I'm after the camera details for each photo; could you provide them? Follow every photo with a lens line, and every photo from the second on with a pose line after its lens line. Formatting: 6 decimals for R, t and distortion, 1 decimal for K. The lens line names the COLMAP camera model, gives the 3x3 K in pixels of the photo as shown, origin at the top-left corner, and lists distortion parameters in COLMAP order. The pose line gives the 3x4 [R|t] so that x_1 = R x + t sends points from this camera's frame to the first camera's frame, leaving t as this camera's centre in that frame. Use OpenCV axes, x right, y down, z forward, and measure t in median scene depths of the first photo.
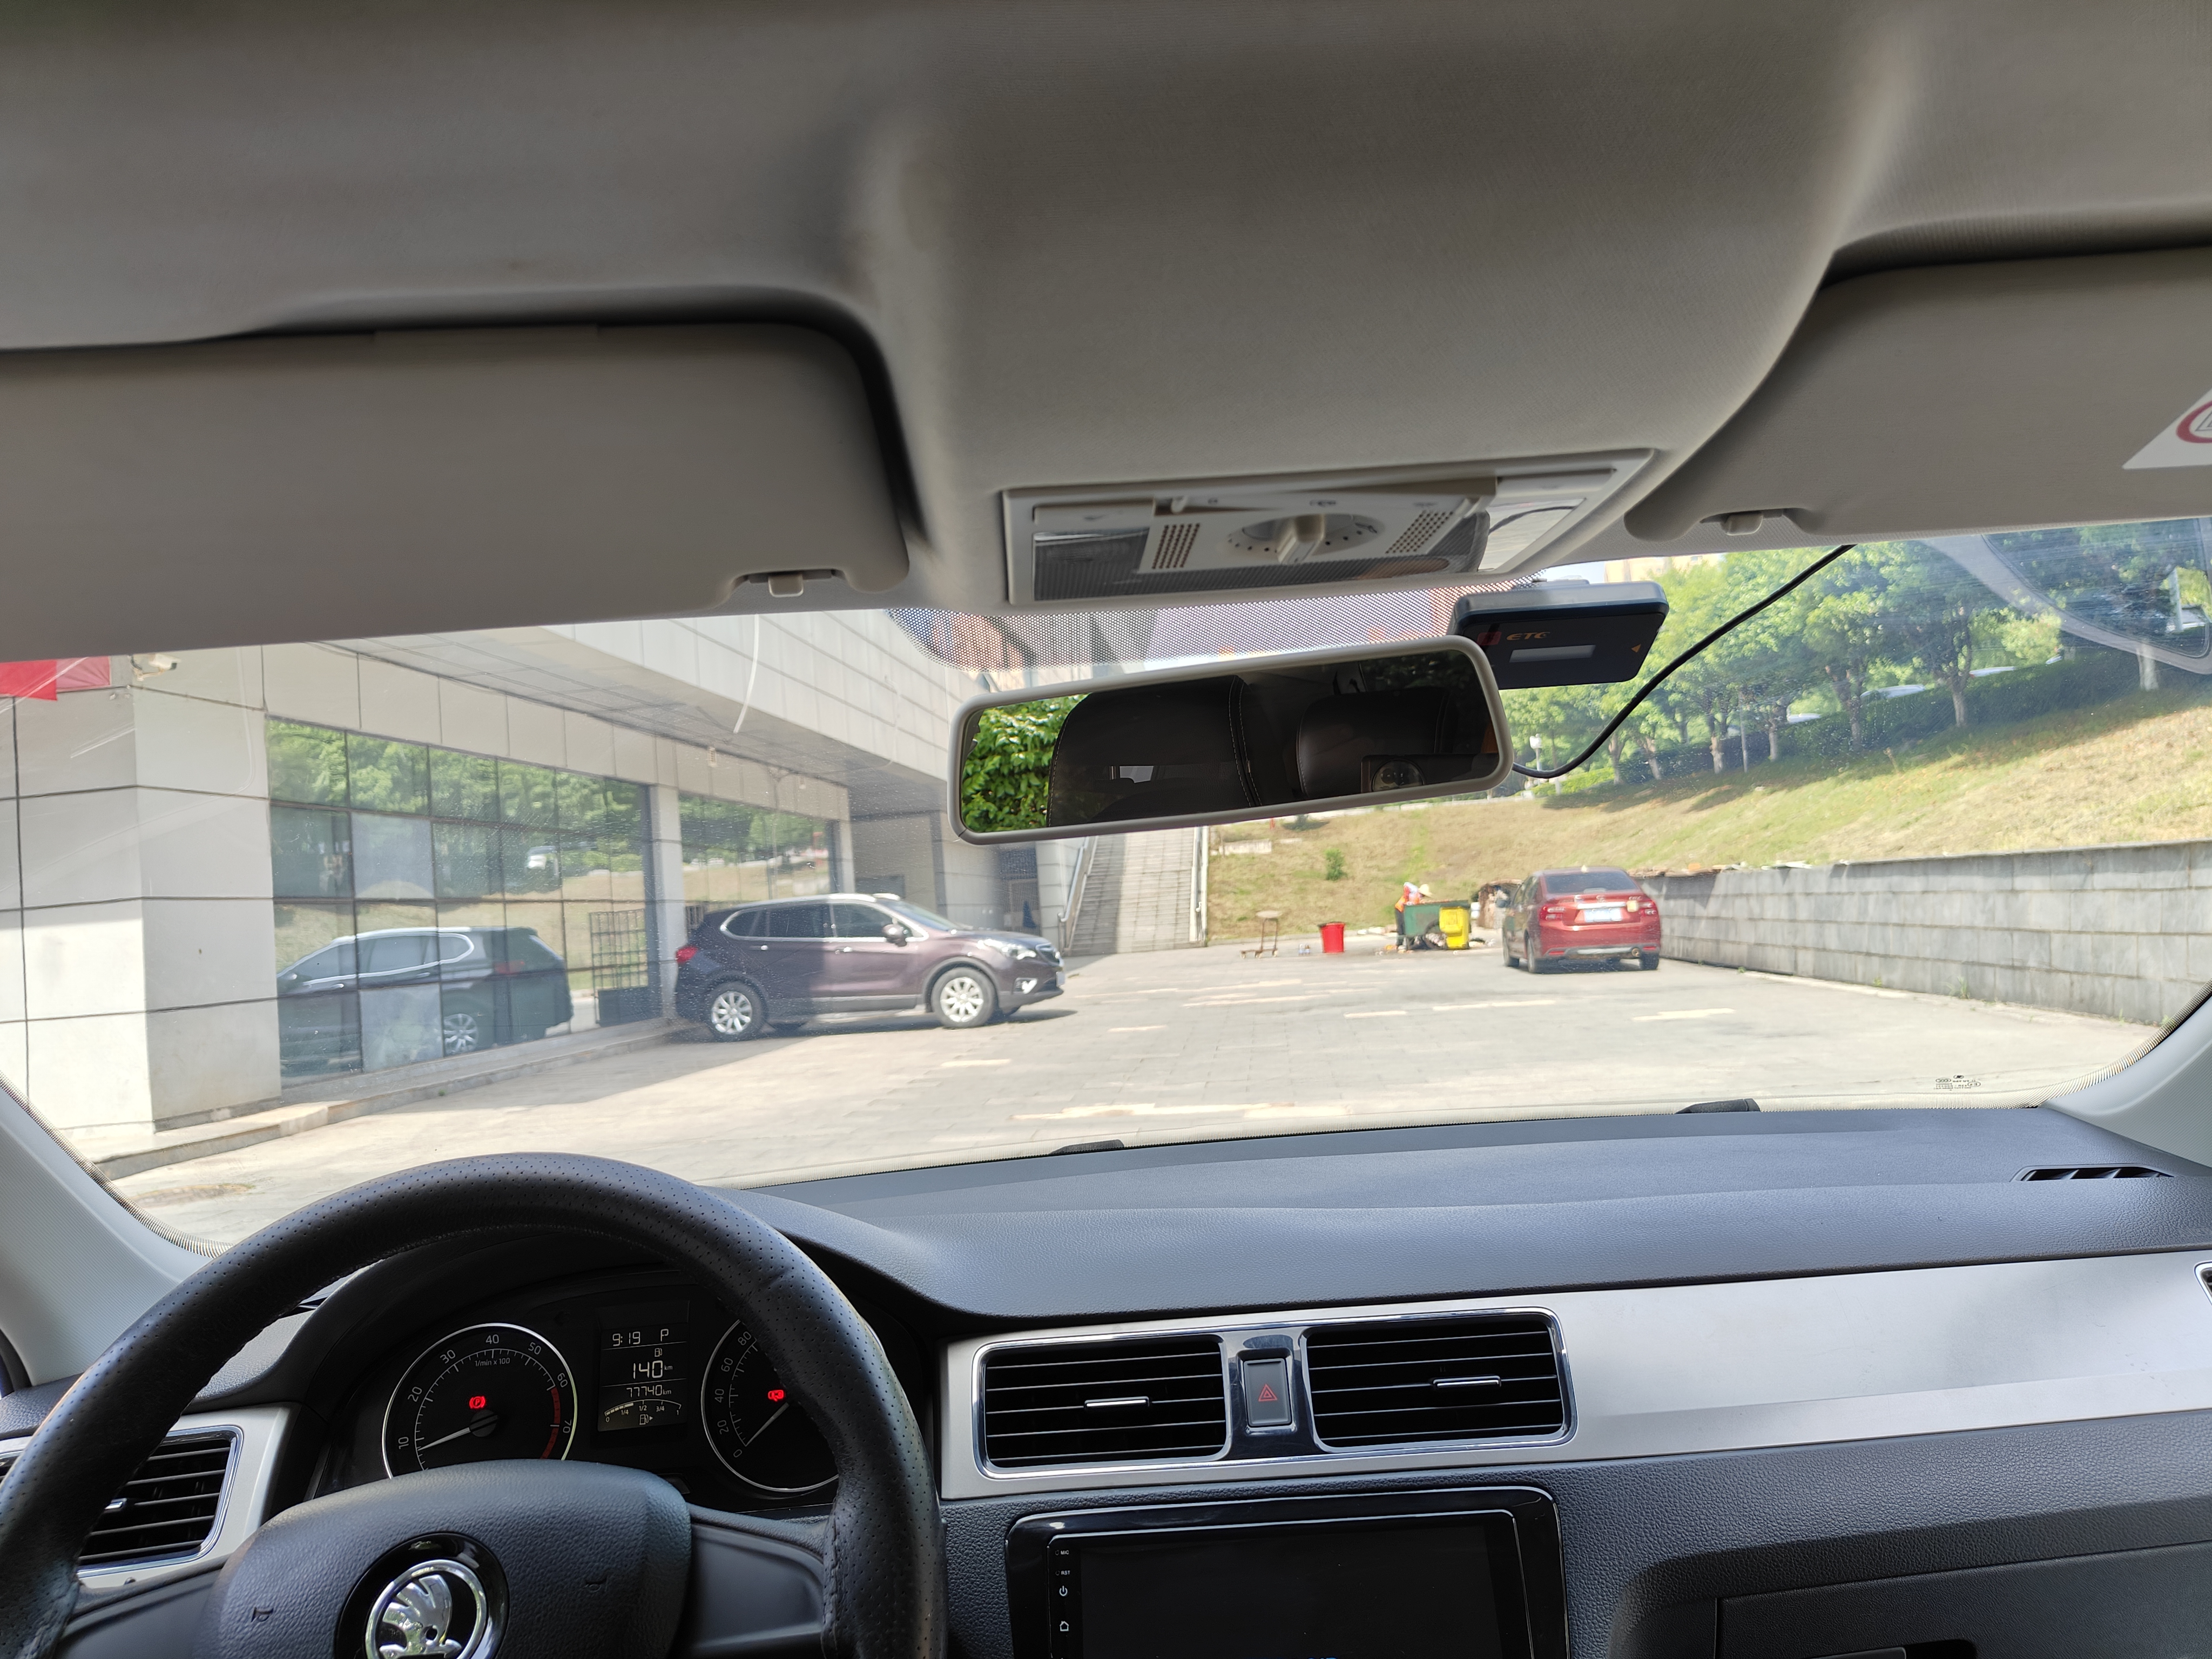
lens RADIAL K [[1541.9, 0, 1109.1], [0, 1541.9, 828.8], [0, 0, 1]] dist [0.007432, -0.002223]
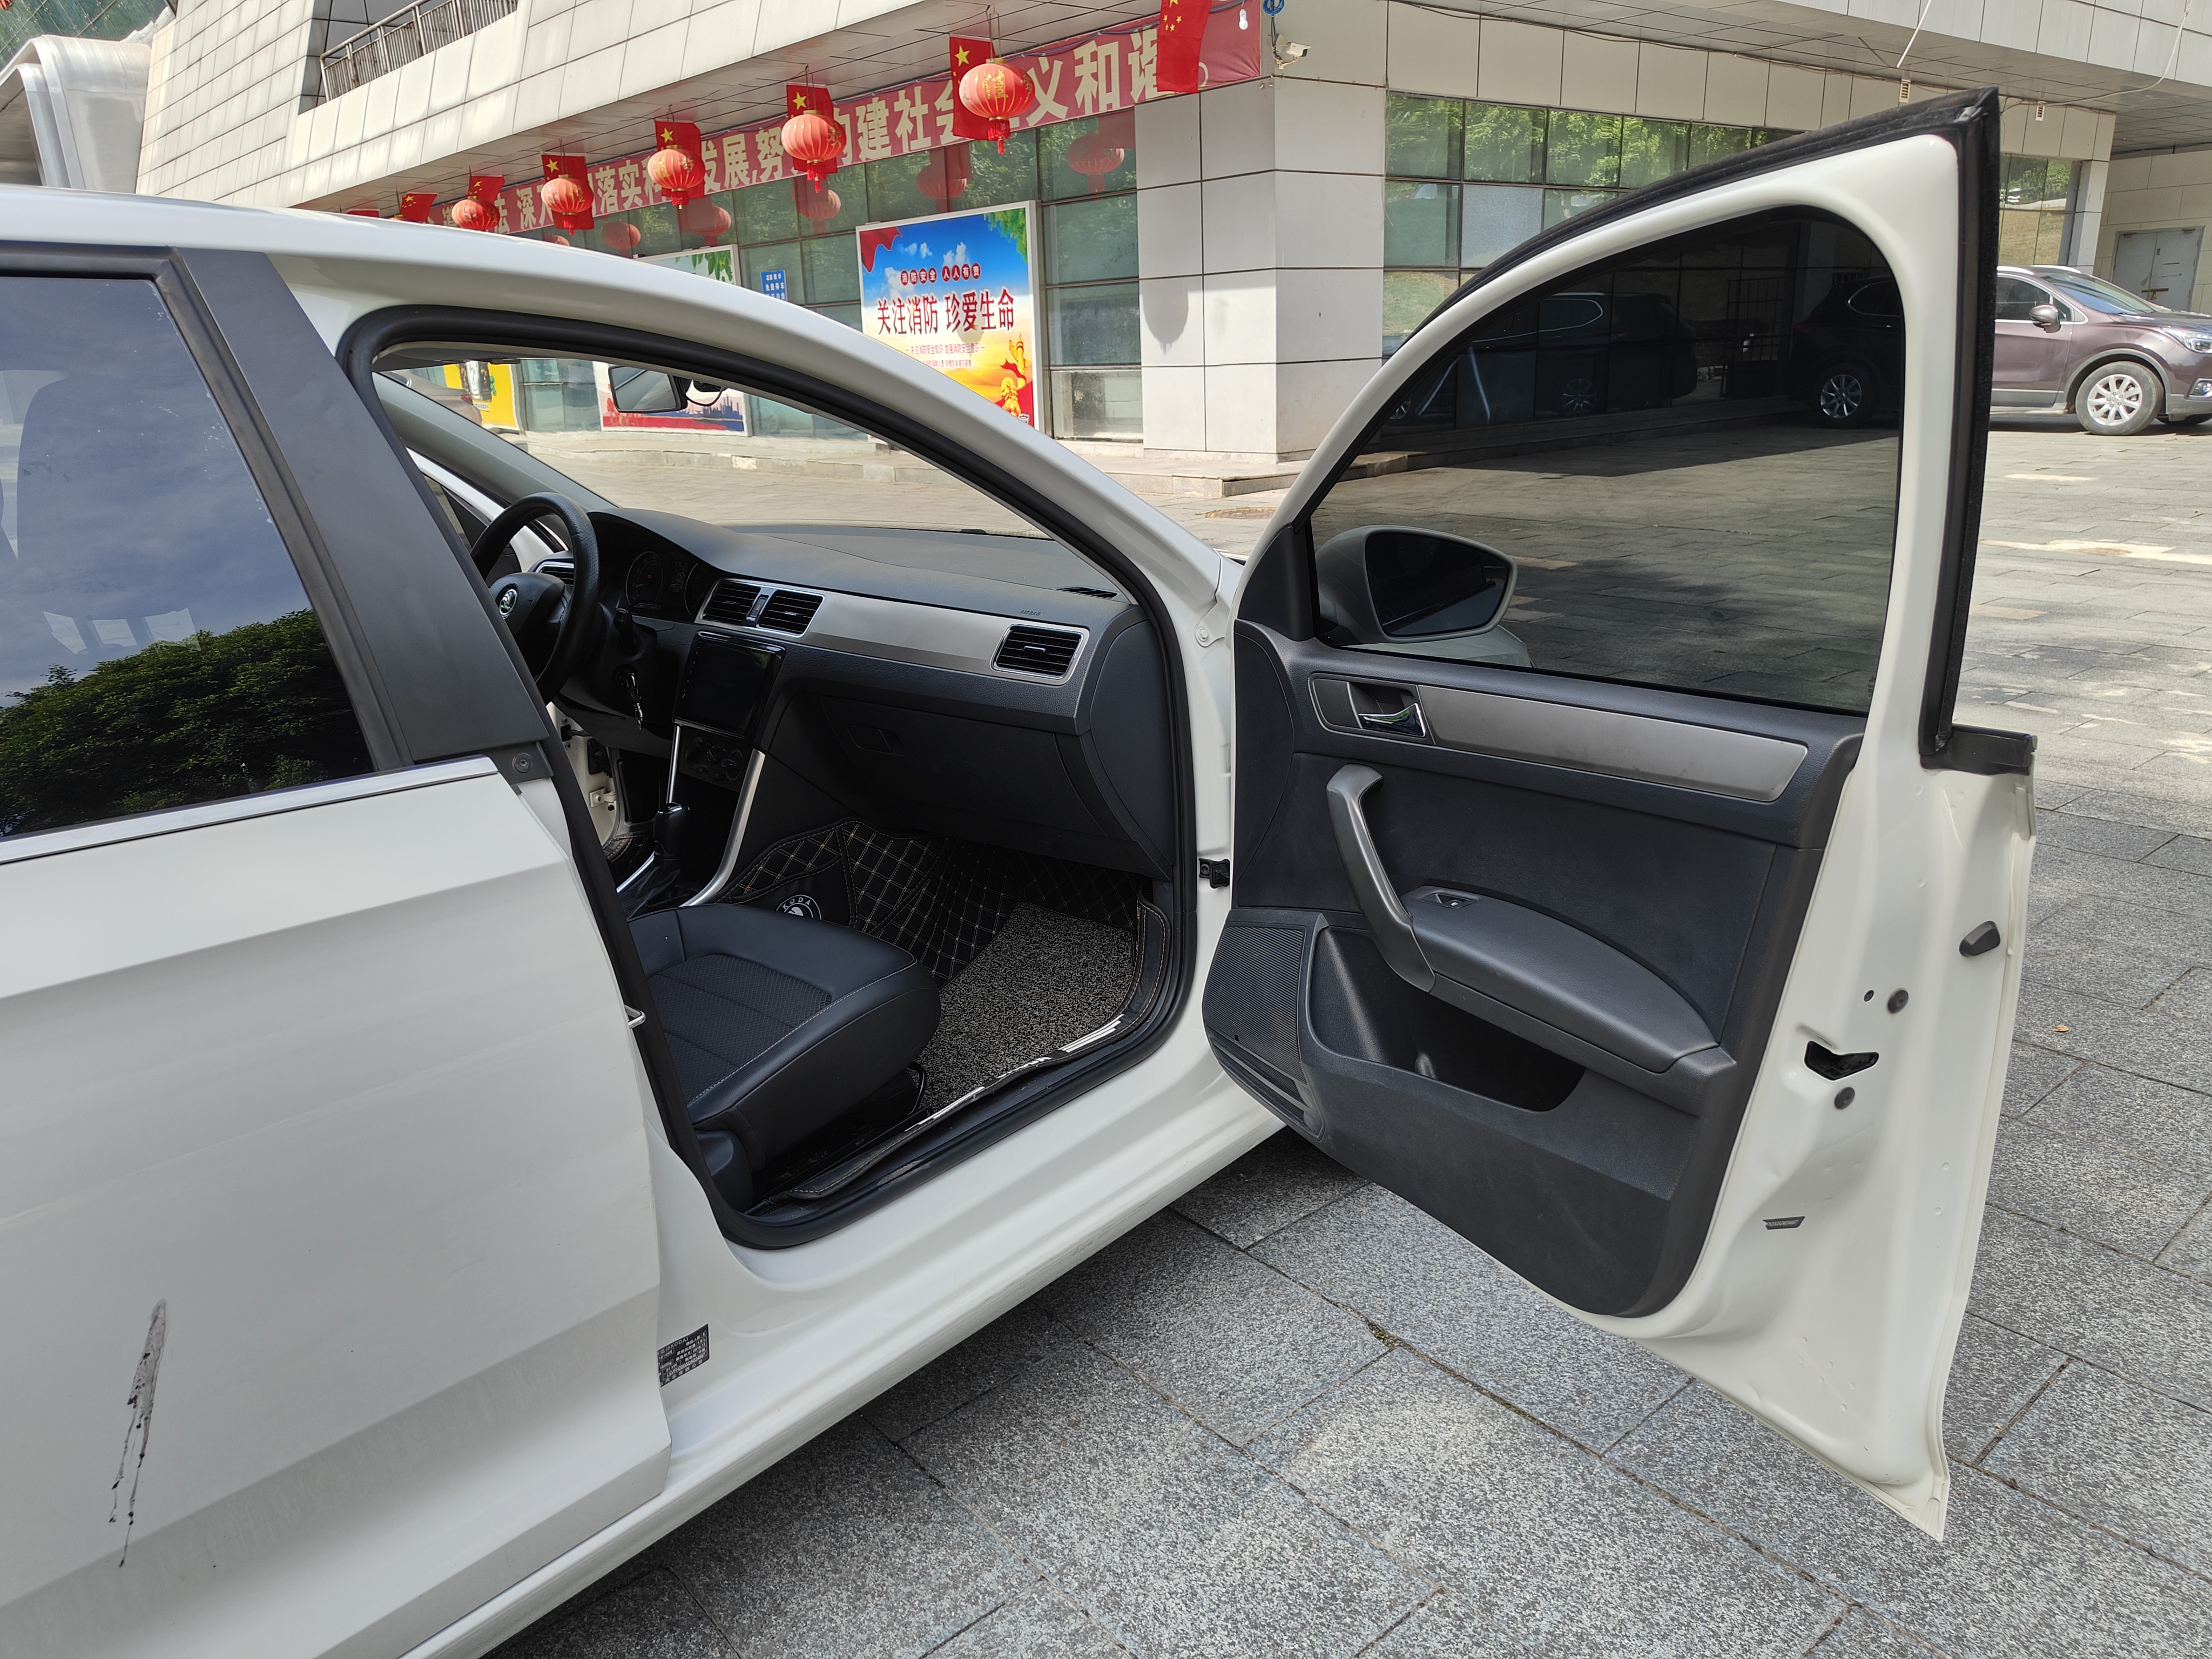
lens RADIAL K [[1554.4, 0, 1109.9], [0, 1554.4, 822.4], [0, 0, 1]] dist [0.003457, 0.012040]
pose [[0.722995, 0.251592, -0.643412, 0.130554], [0.020271, 0.923203, 0.383777, -0.018180], [0.690555, -0.290512, 0.662372, -0.028391]]
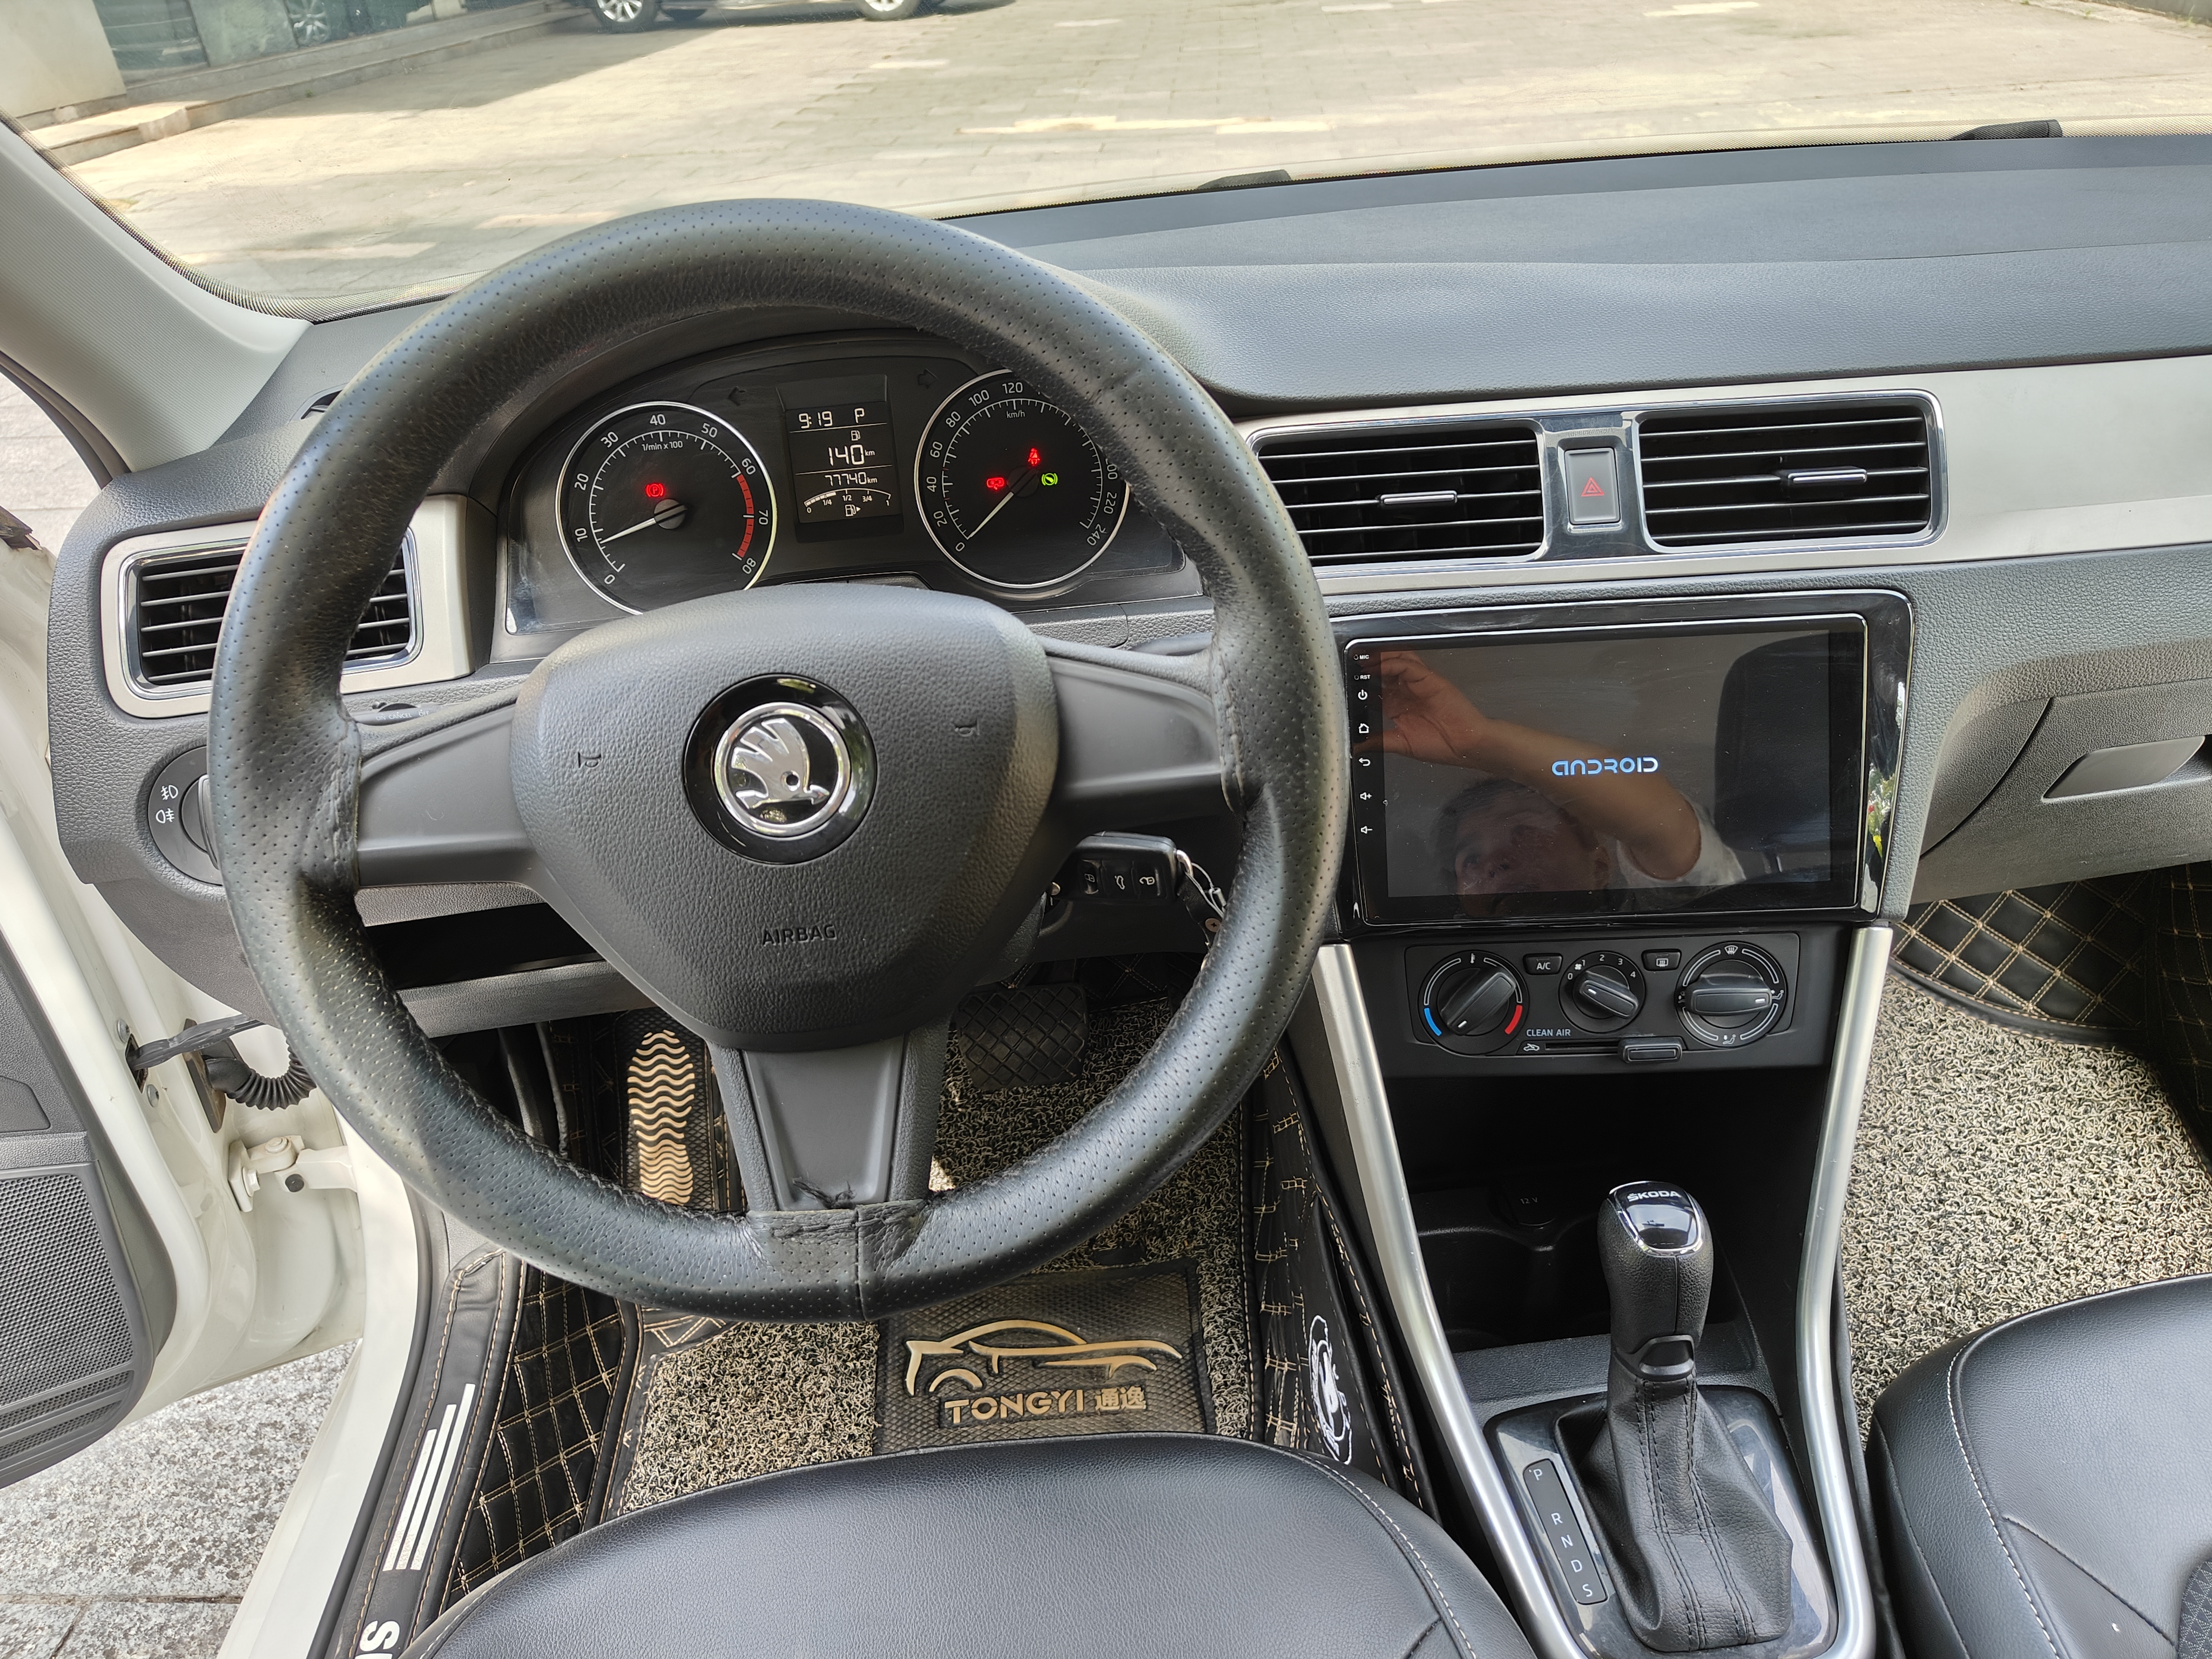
lens RADIAL K [[1532.8, 0, 1096.2], [0, 1532.8, 842.3], [0, 0, 1]] dist [0.007820, 0.003847]
pose [[0.999378, -0.007900, 0.034376, -0.010890], [-0.013512, 0.814518, 0.579981, 0.001511], [-0.032581, -0.580085, 0.813904, 0.009713]]
